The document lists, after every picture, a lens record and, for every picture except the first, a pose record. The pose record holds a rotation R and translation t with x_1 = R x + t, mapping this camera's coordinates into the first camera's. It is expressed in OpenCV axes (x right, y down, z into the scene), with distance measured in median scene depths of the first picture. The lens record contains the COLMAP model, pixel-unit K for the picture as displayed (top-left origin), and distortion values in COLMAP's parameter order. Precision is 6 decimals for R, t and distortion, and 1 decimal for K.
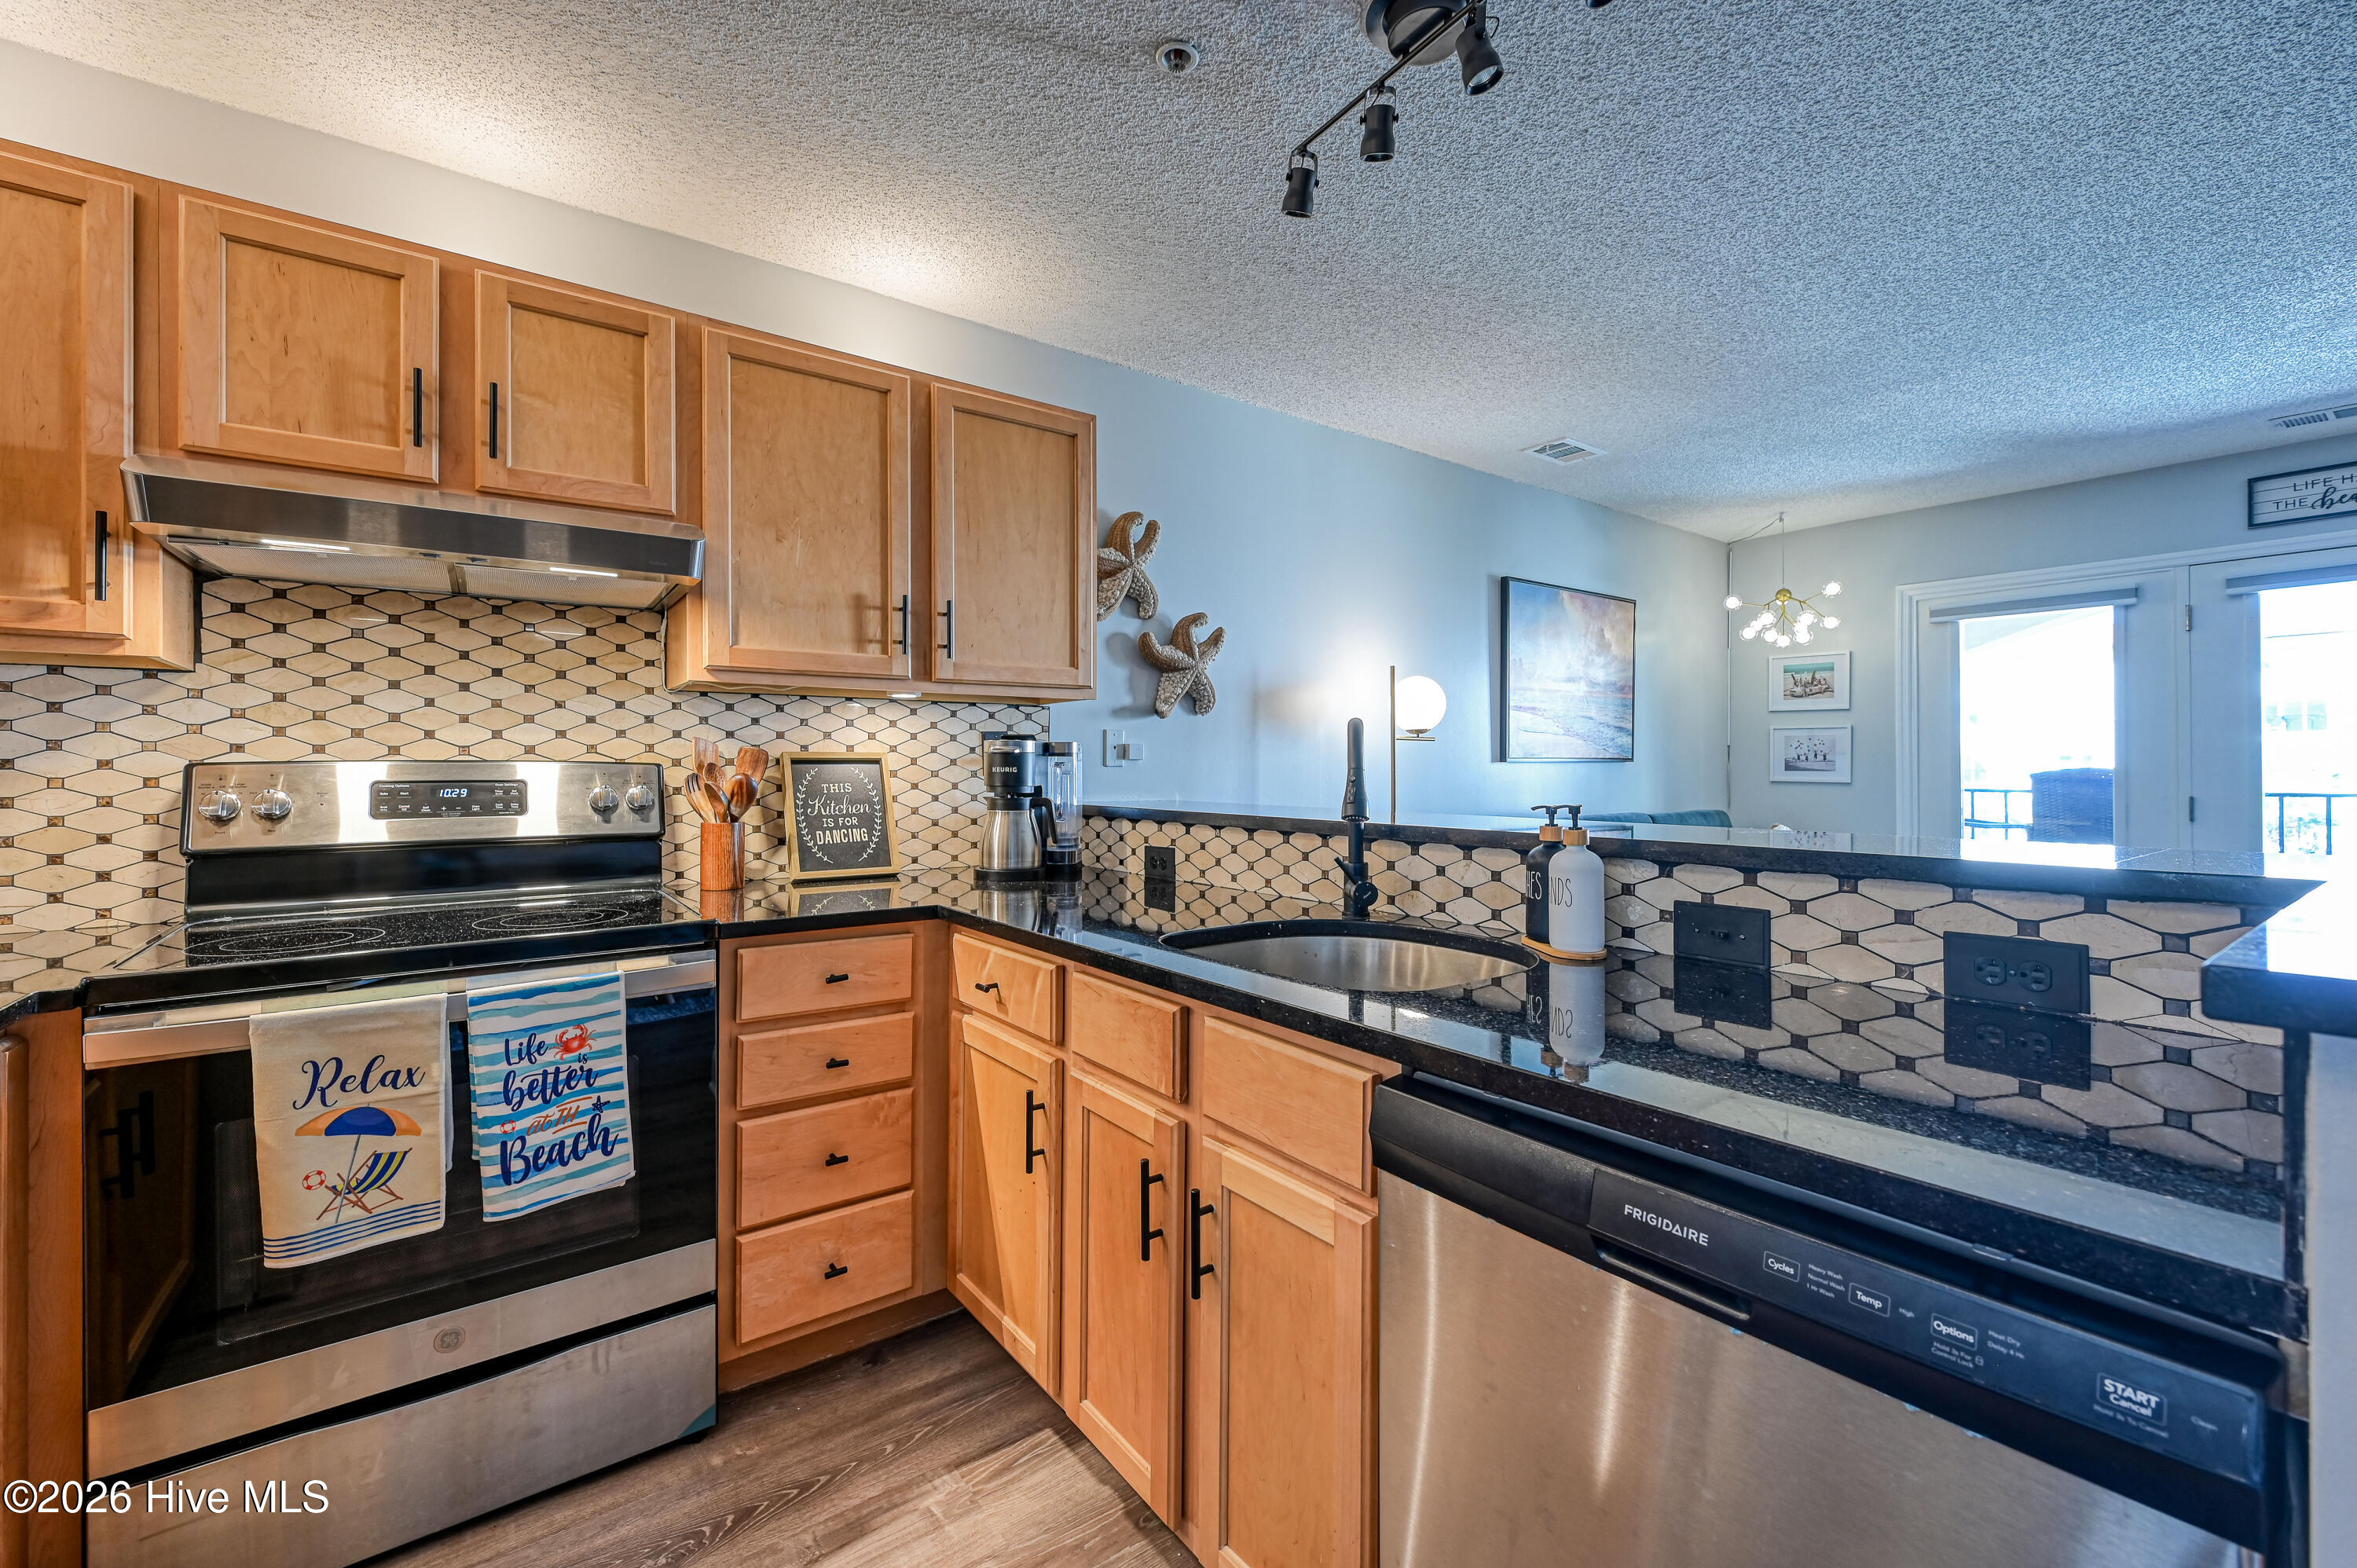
lens RADIAL K [[953.7, 0, 1168.5], [0, 953.7, 763.5], [0, 0, 1]] dist [-0.001264, -0.000142]
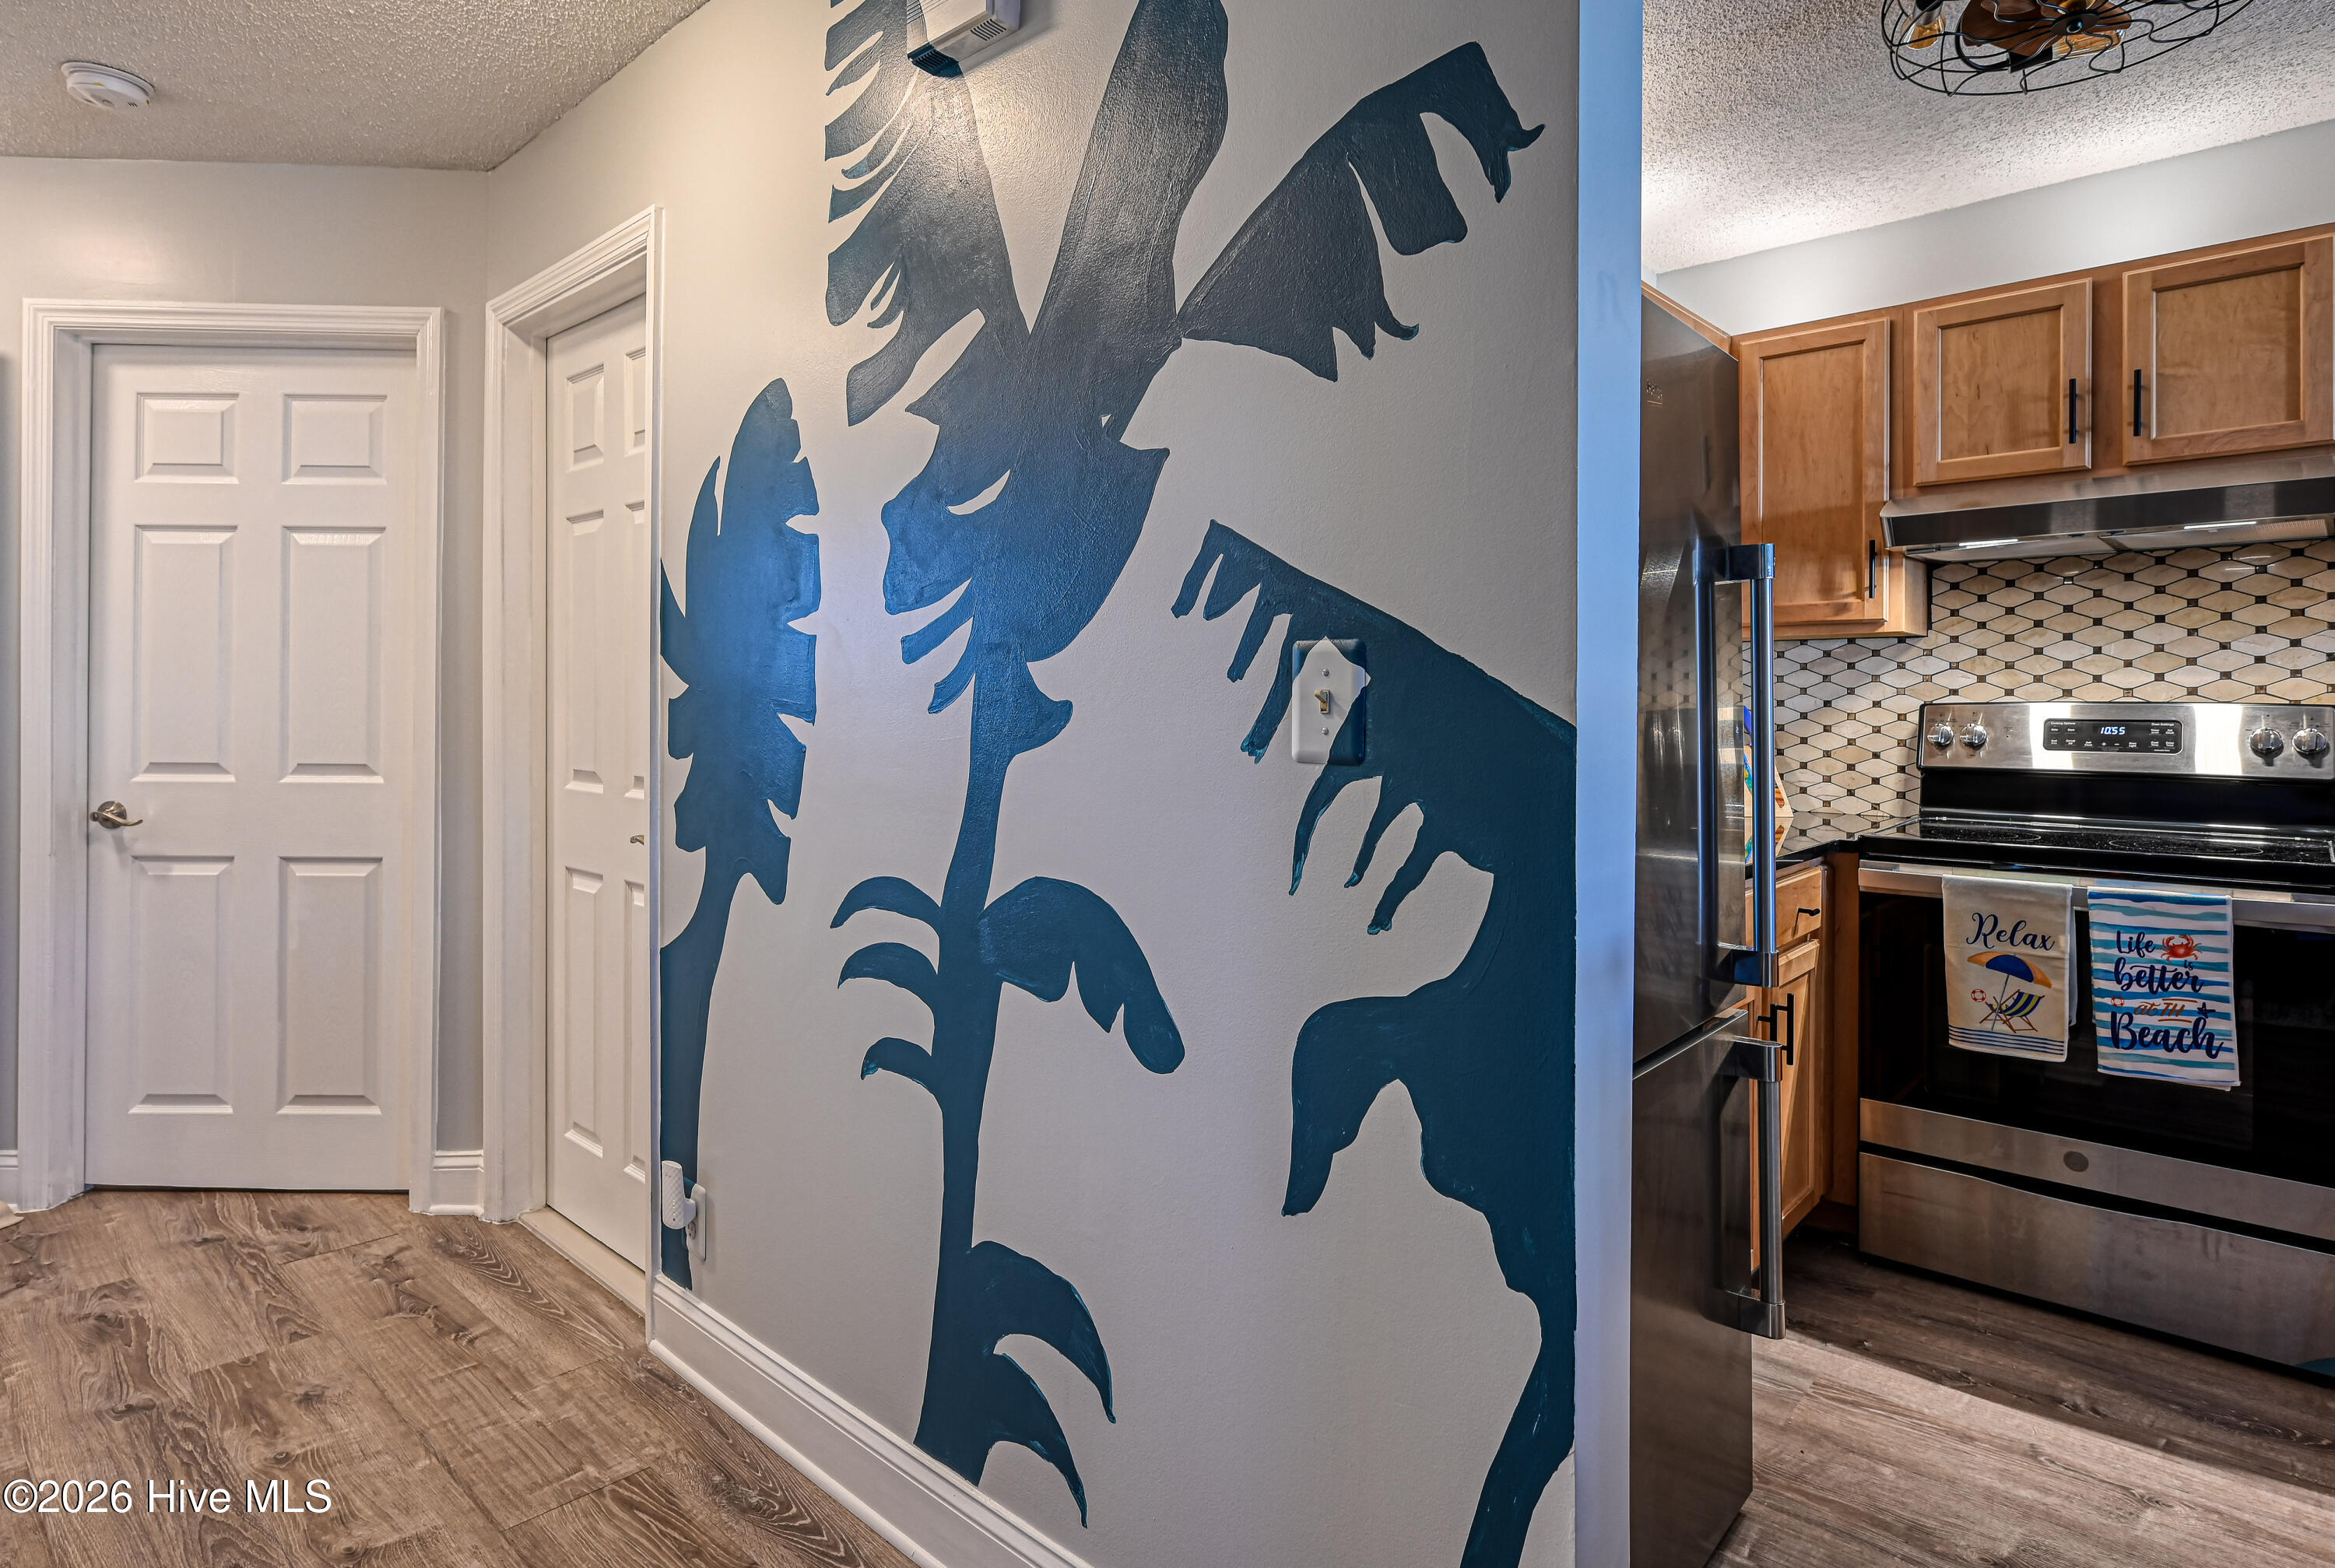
lens RADIAL K [[1239.6, 0, 1155.3], [0, 1239.6, 704.5], [0, 0, 1]] dist [-0.000996, -0.002030]
pose [[0.182333, 0.006129, -0.983218, 0.504160], [0.000468, 0.999980, 0.006320, -0.010199], [0.983237, -0.001612, 0.182326, -0.398334]]
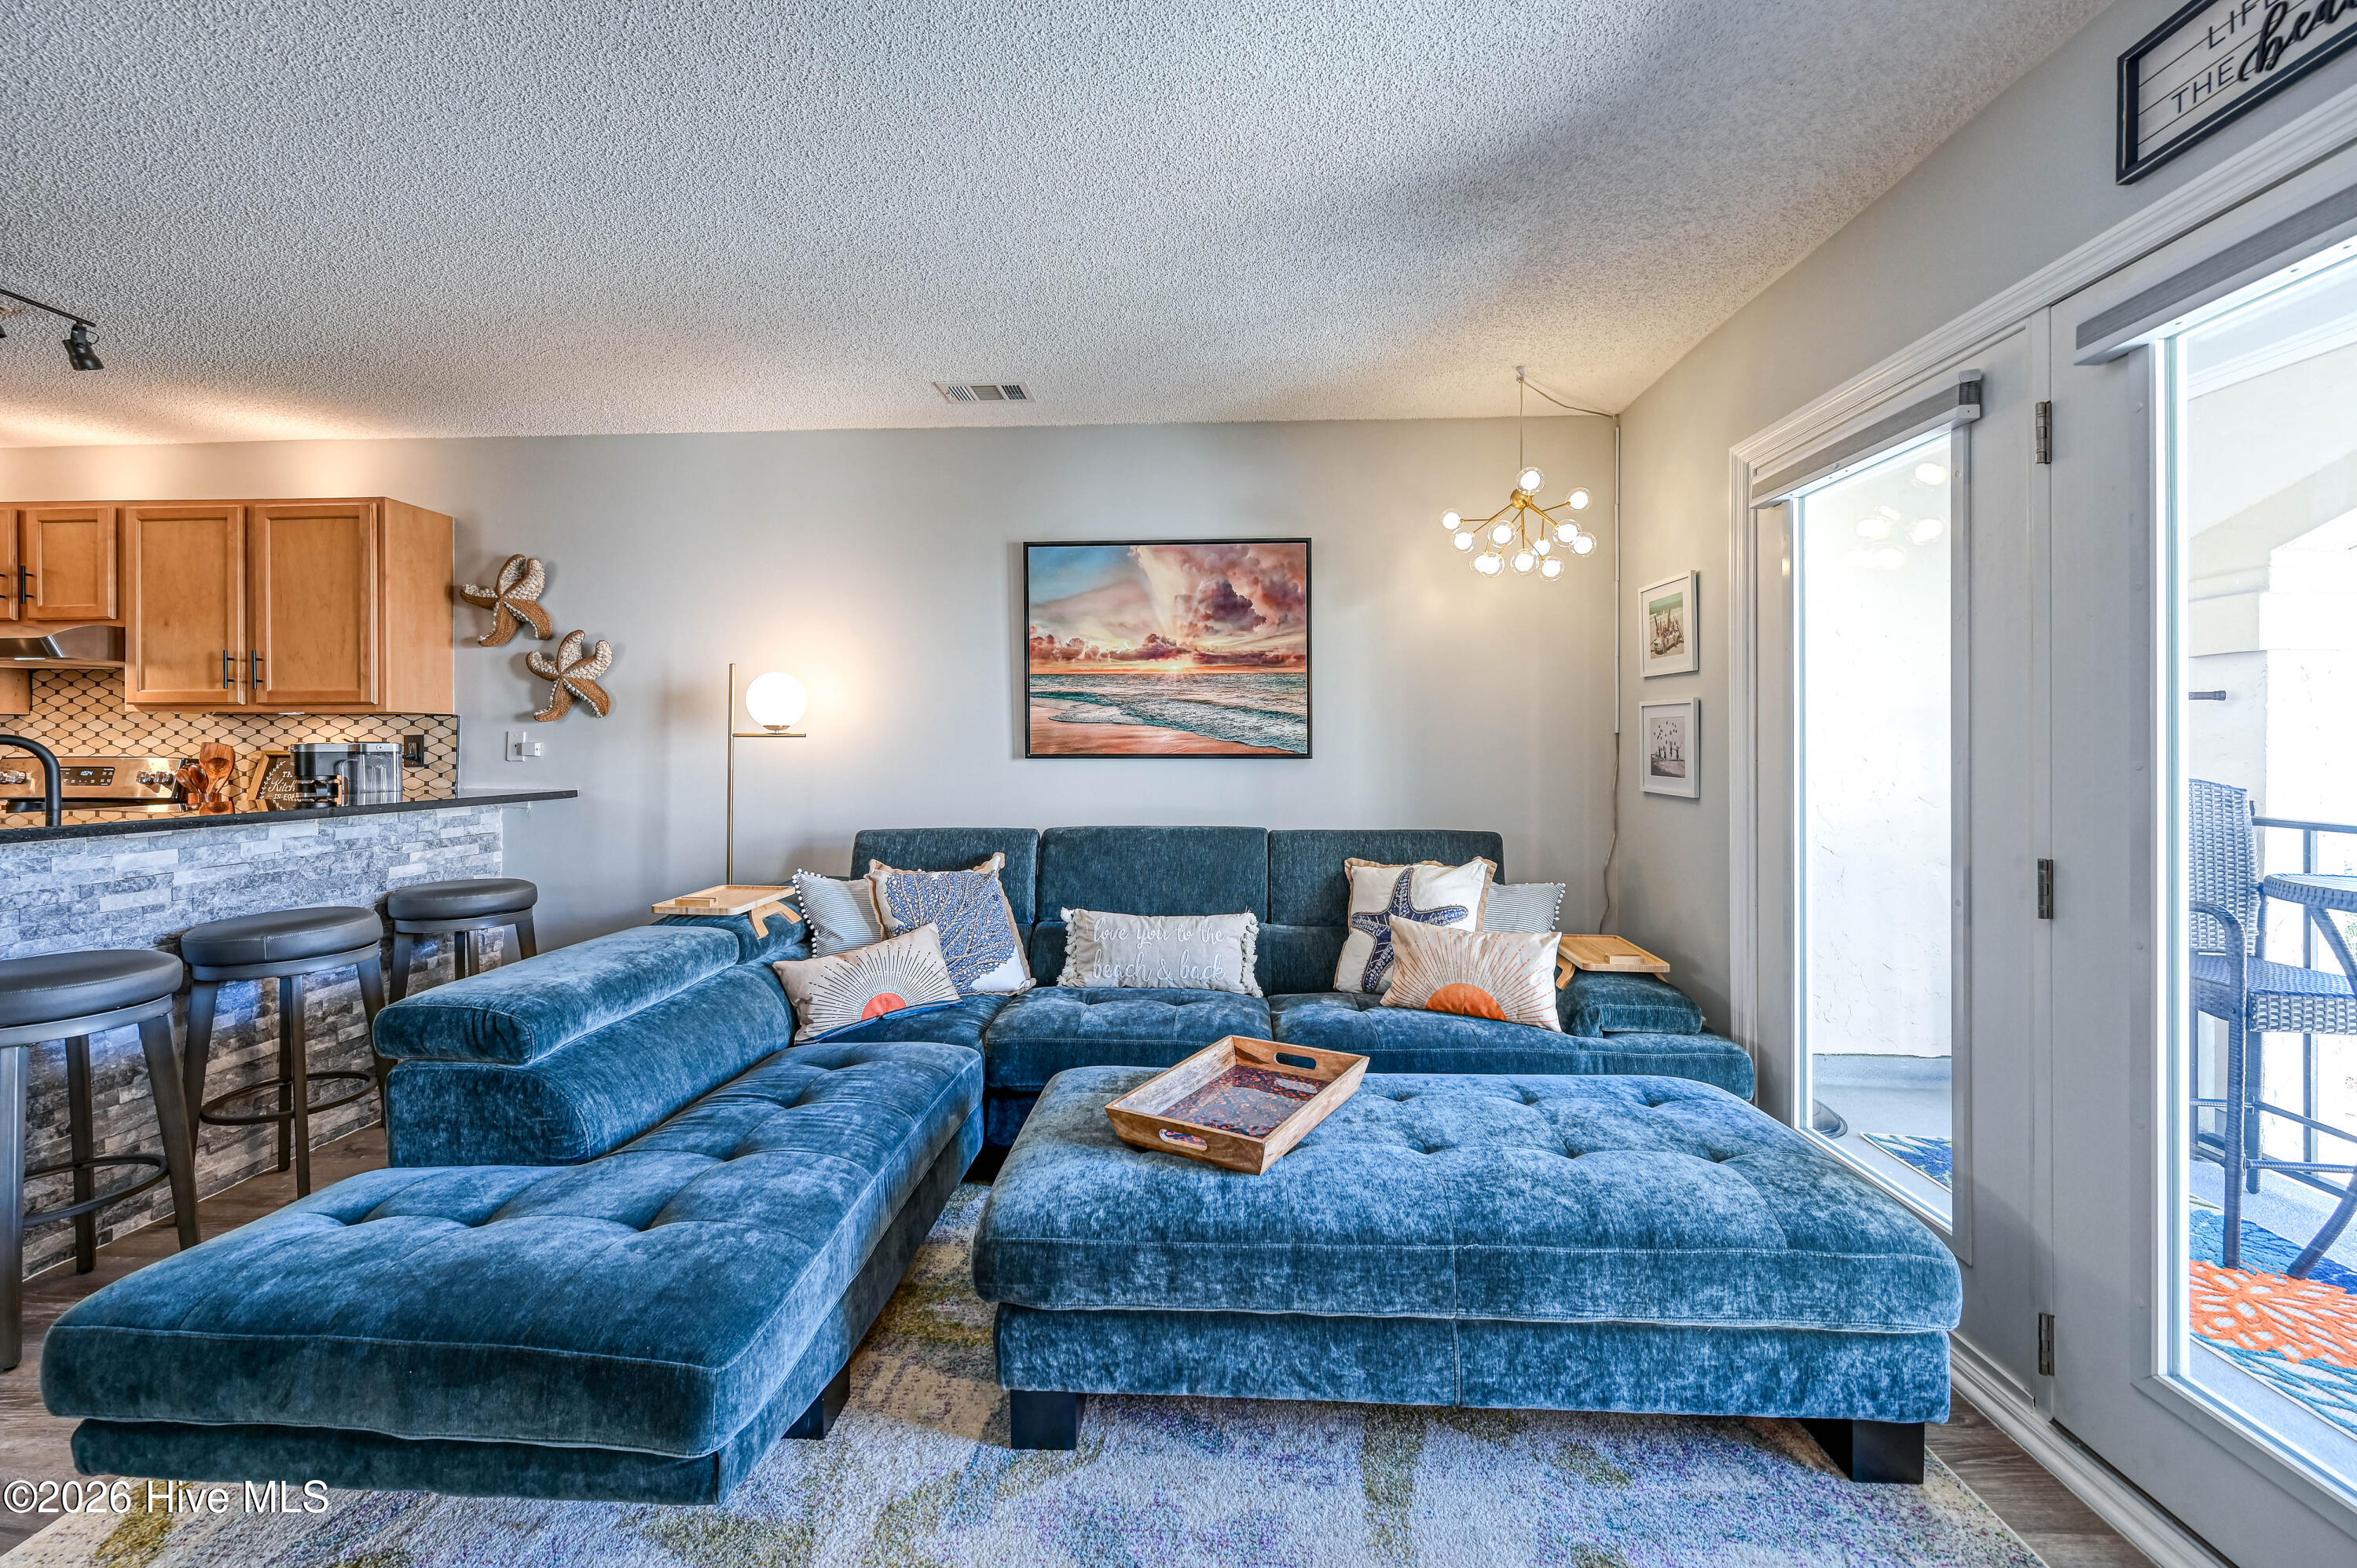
lens RADIAL K [[964.3, 0, 1168.0], [0, 964.3, 753.9], [0, 0, 1]] dist [0.000454, -0.000014]
pose [[0.770135, 0.008563, -0.637824, 2.270666], [-0.001201, 0.999928, 0.011974, -0.036064], [0.637880, -0.008456, 0.770089, 0.927303]]
